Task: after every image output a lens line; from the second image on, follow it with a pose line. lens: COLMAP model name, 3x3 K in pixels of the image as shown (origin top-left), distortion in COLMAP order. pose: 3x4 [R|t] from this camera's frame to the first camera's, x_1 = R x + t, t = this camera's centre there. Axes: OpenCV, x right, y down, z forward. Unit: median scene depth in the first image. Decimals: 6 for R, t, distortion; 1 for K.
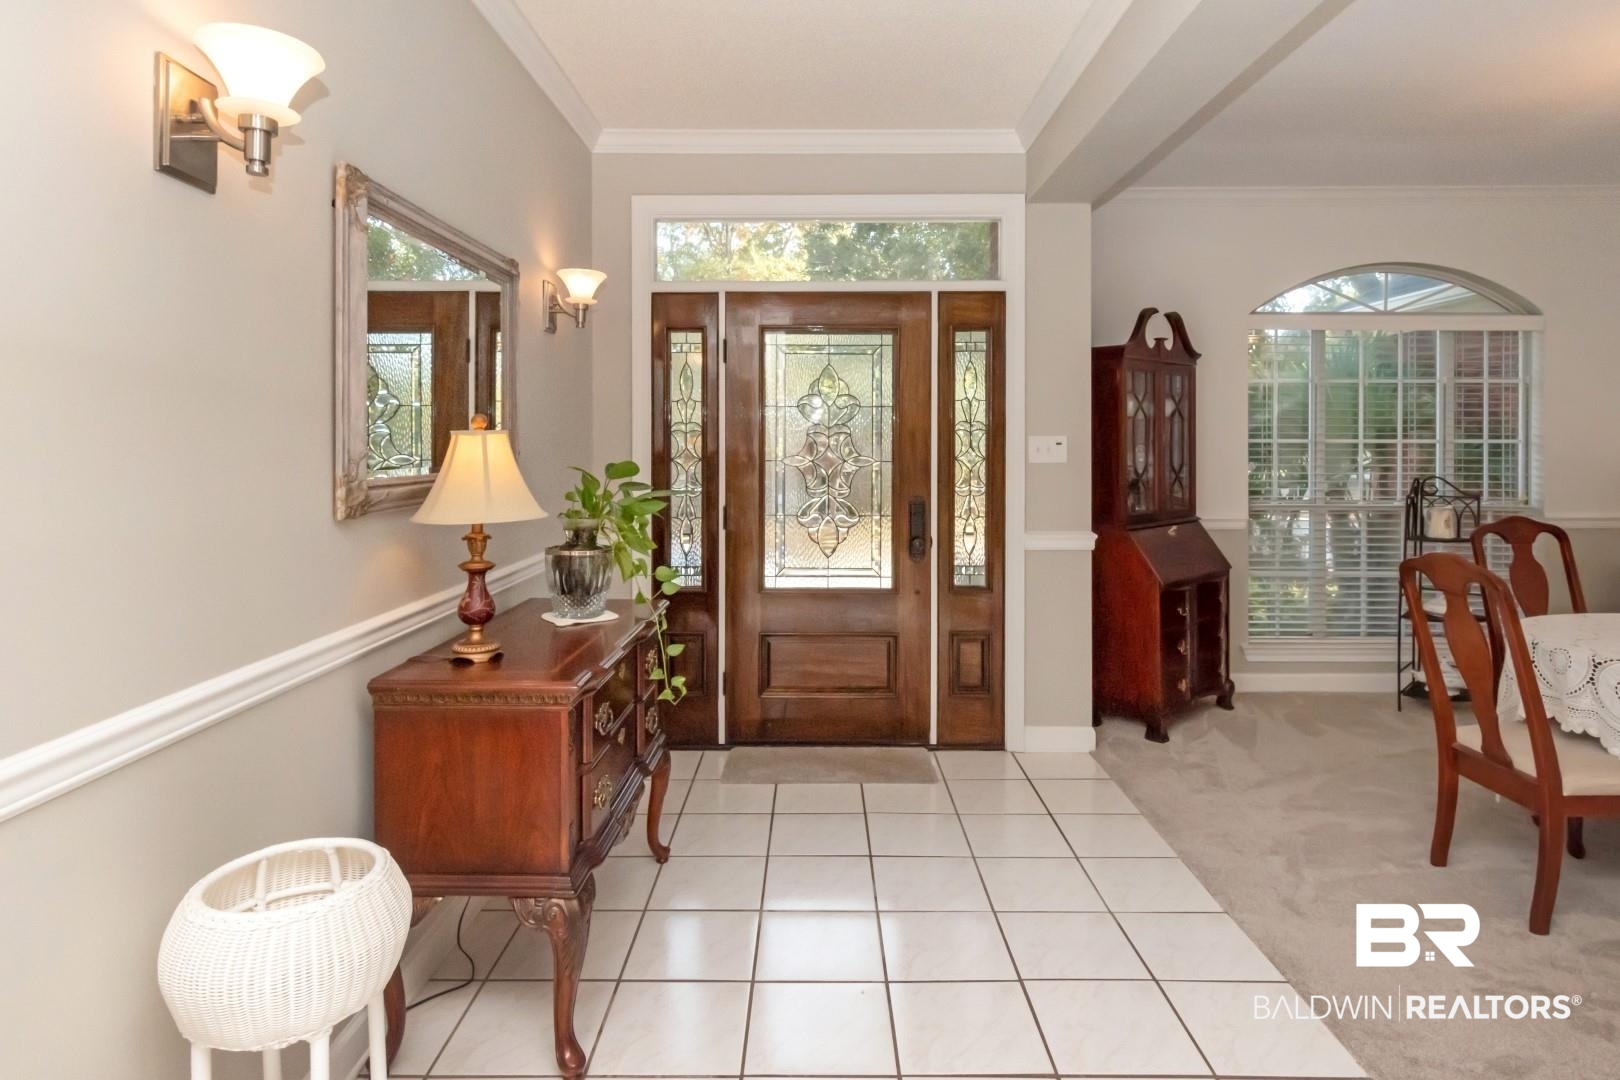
lens RADIAL K [[871.1, 0, 813.8], [0, 871.1, 431.3], [0, 0, 1]] dist [0.000352, -0.000872]
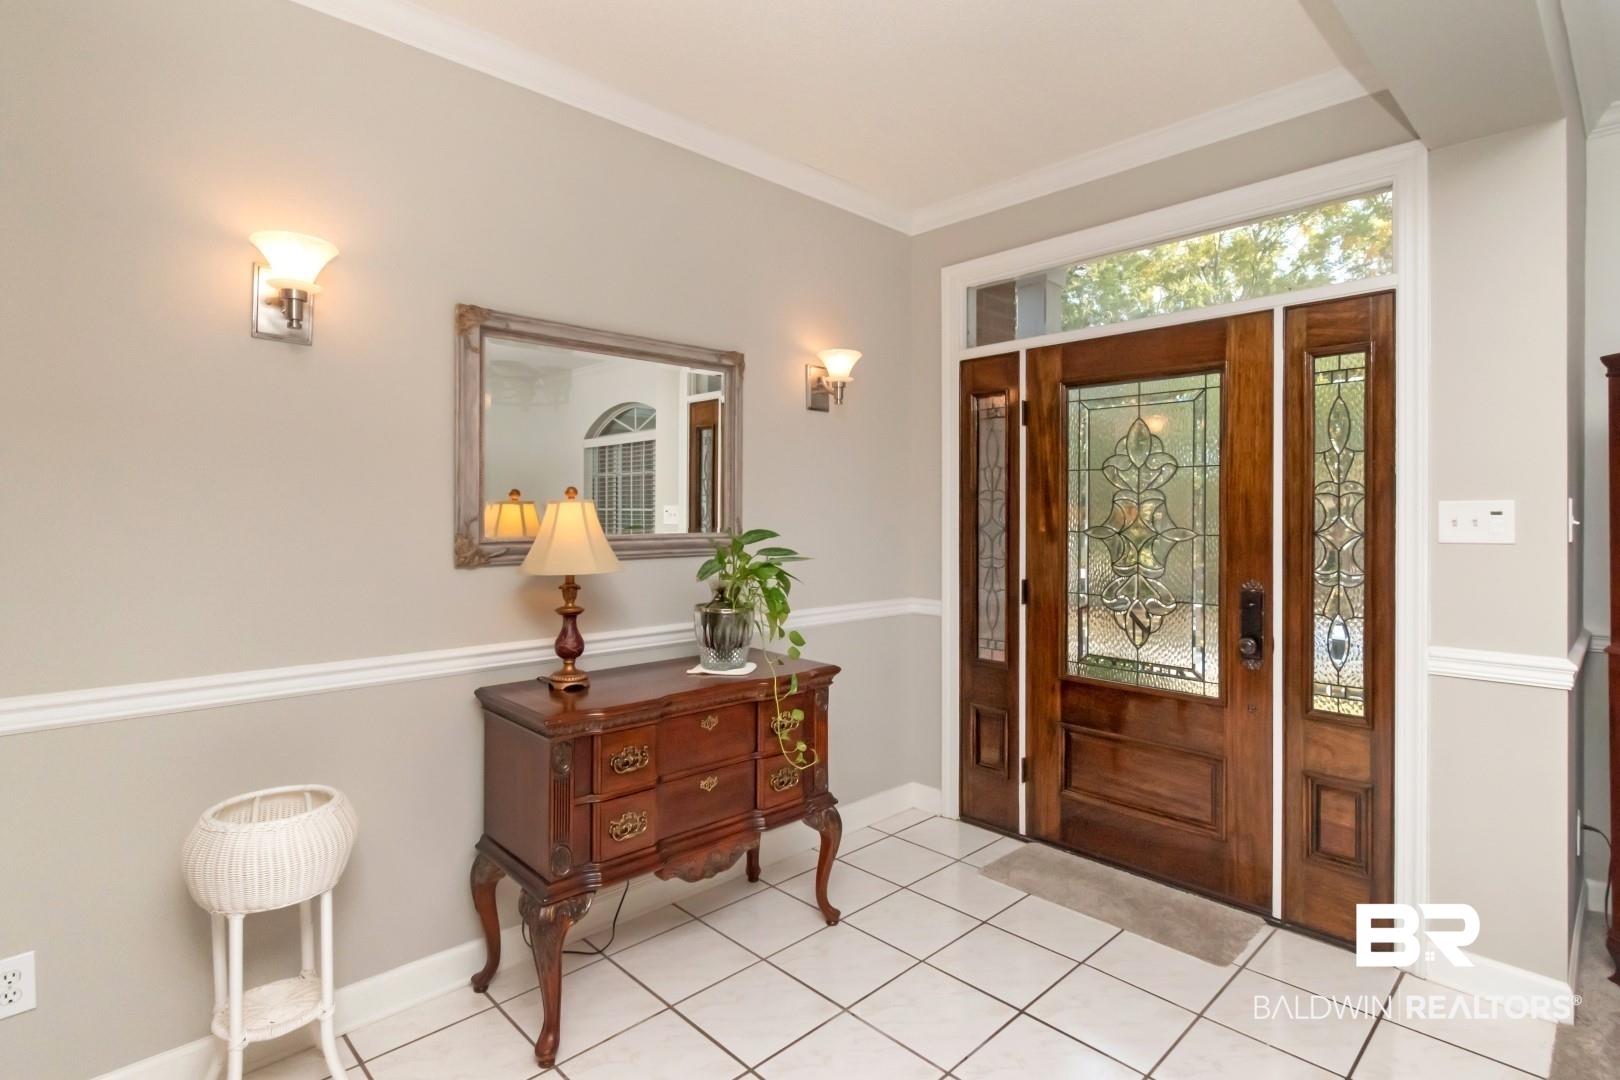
lens RADIAL K [[790.1, 0, 811.7], [0, 790.1, 502.9], [0, 0, 1]] dist [-0.000851, -0.000132]
pose [[0.700087, -0.007682, -0.714017, 0.337695], [0.007301, 0.999967, -0.003600, 0.005307], [0.714021, -0.002692, 0.700120, 0.243539]]
